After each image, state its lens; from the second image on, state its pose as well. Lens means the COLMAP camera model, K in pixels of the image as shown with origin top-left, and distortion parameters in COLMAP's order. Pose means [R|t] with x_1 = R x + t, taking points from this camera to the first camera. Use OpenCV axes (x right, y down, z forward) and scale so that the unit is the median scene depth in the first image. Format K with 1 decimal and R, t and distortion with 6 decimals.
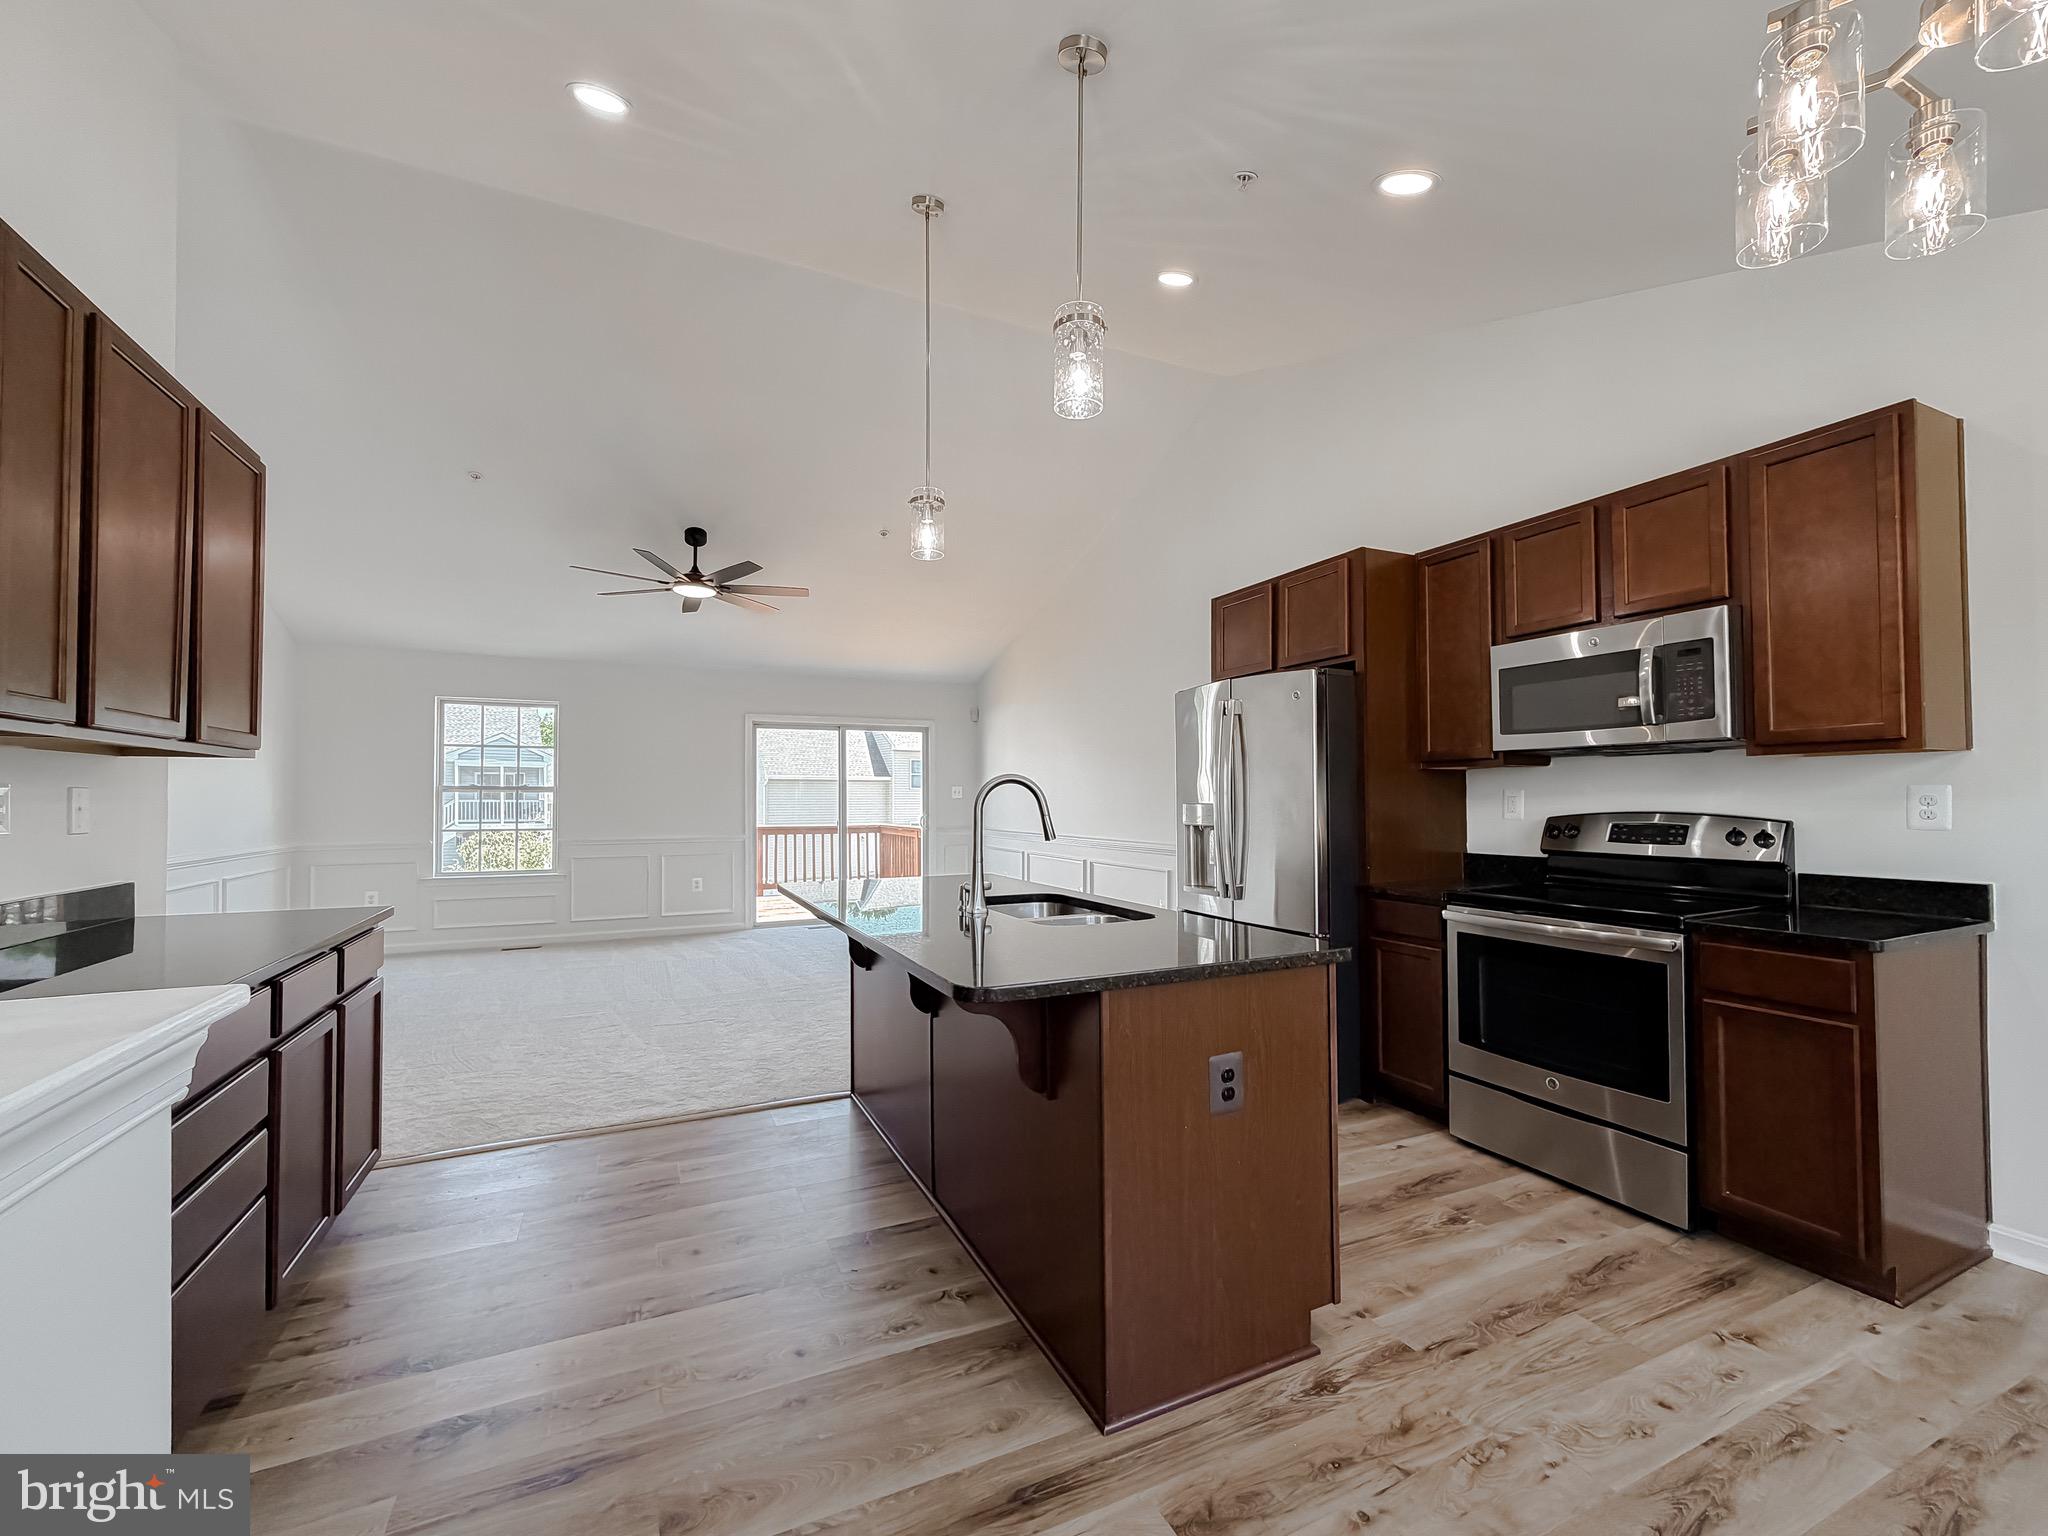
lens RADIAL K [[835.5, 0, 1017.6], [0, 835.5, 784.4], [0, 0, 1]] dist [0.000978, 0.000058]
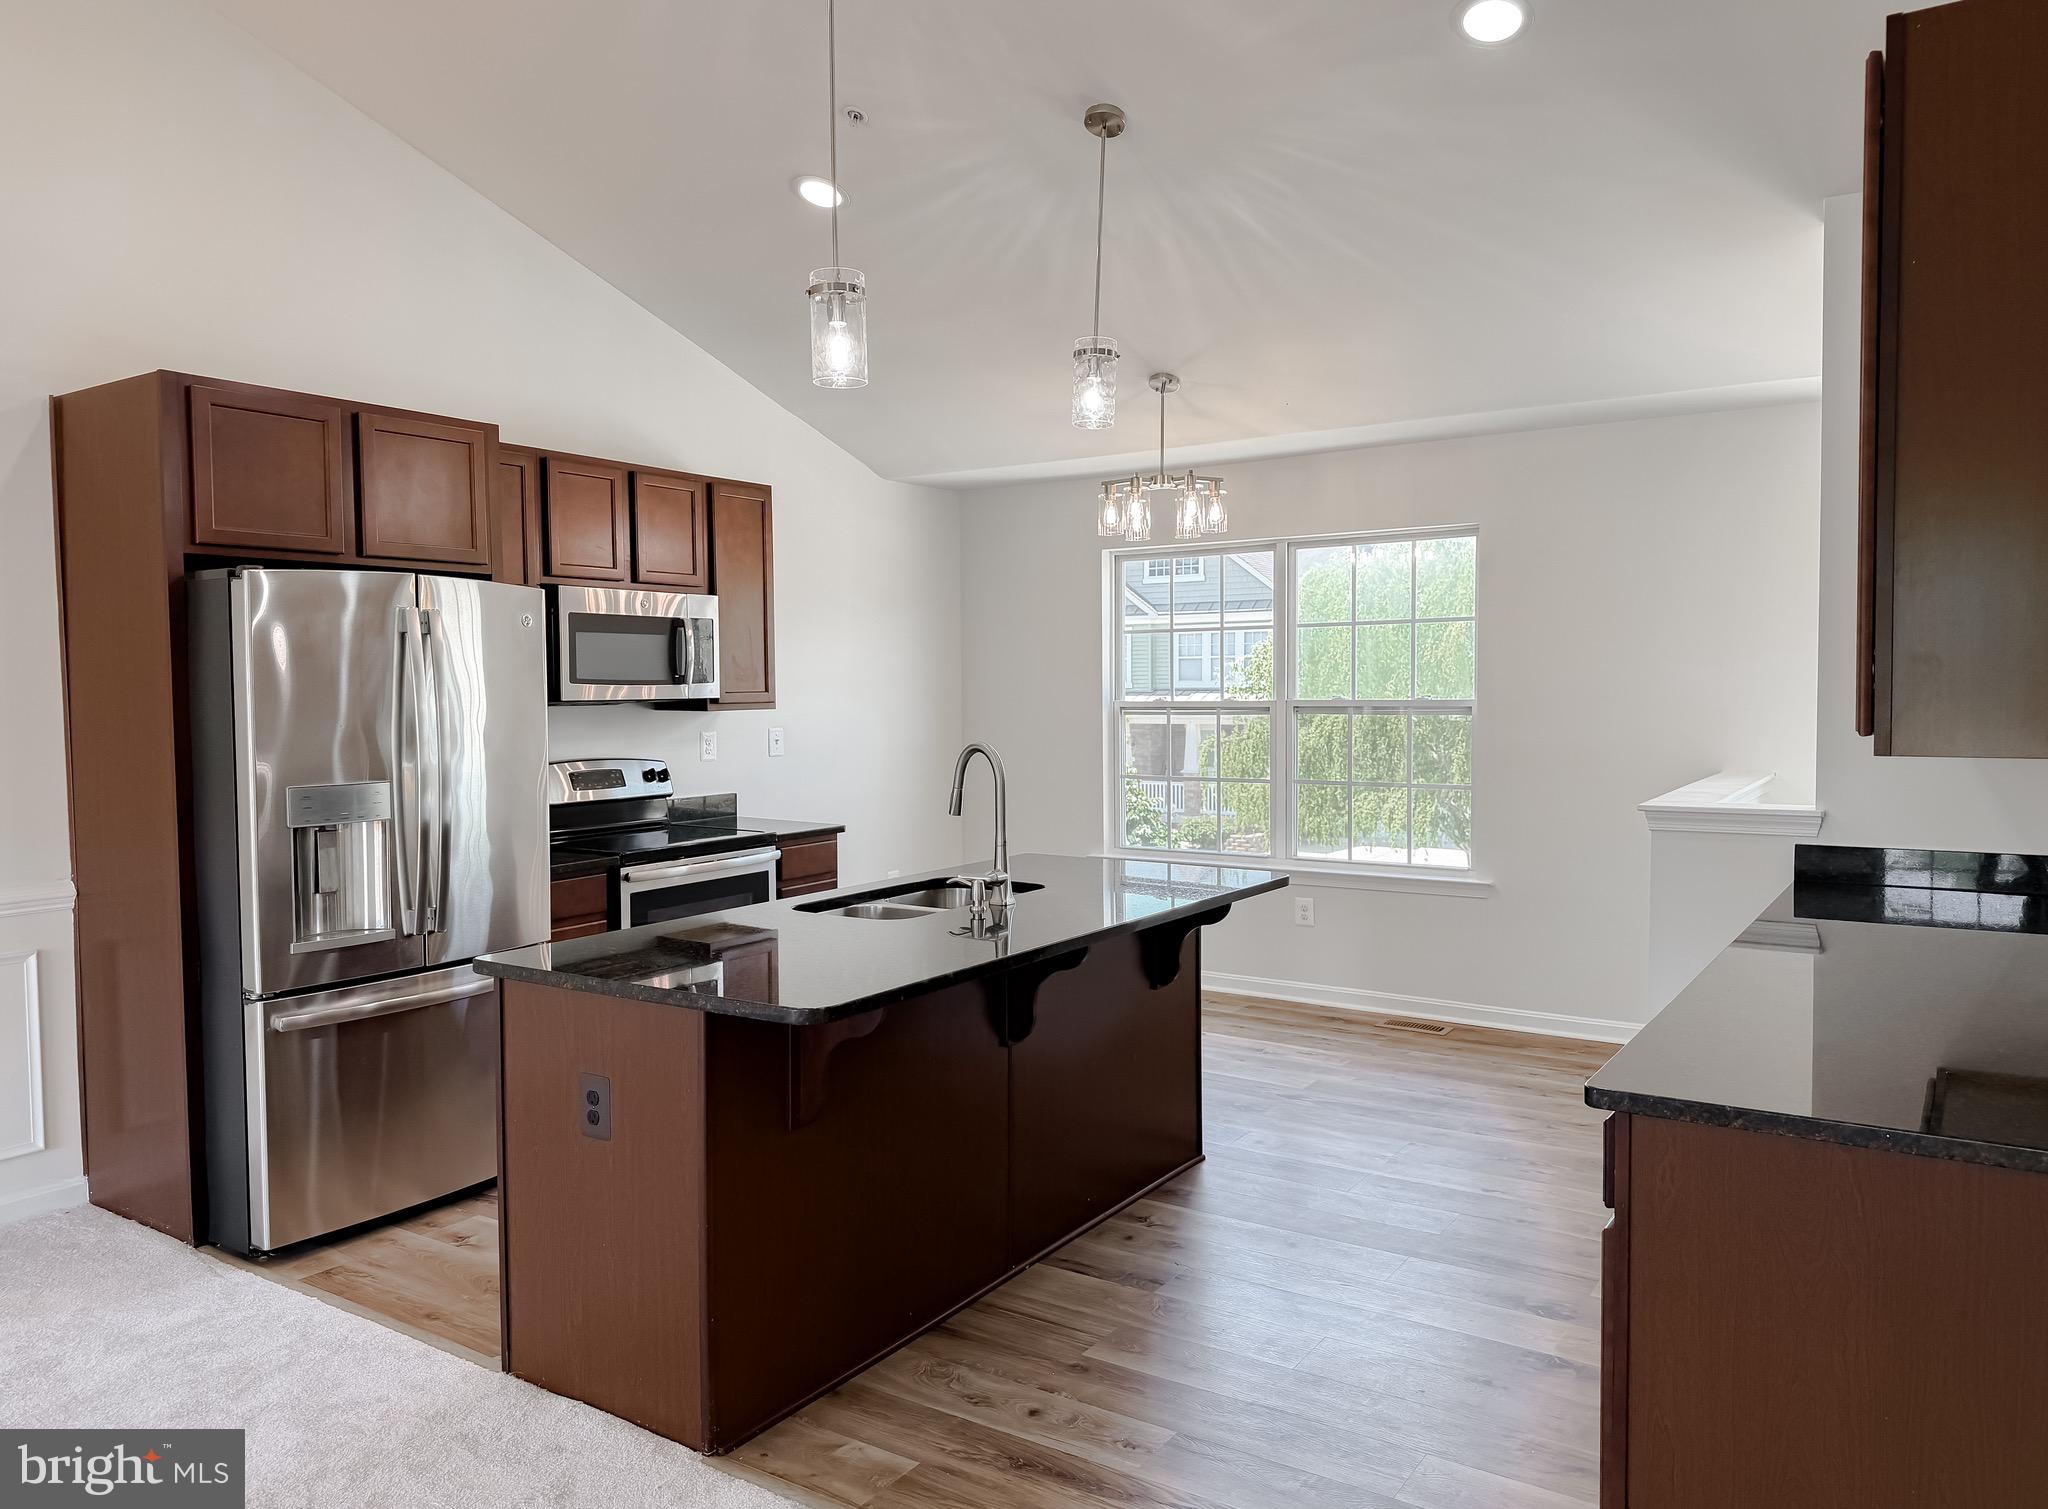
lens RADIAL K [[1450.2, 0, 1024.0], [0, 1450.2, 754.5], [0, 0, 1]] dist [0.121276, -0.182086]
pose [[-0.519084, -0.037899, 0.853883, -1.309384], [-0.006194, 0.999157, 0.040582, -0.061625], [-0.854701, 0.015777, -0.518881, 1.732111]]
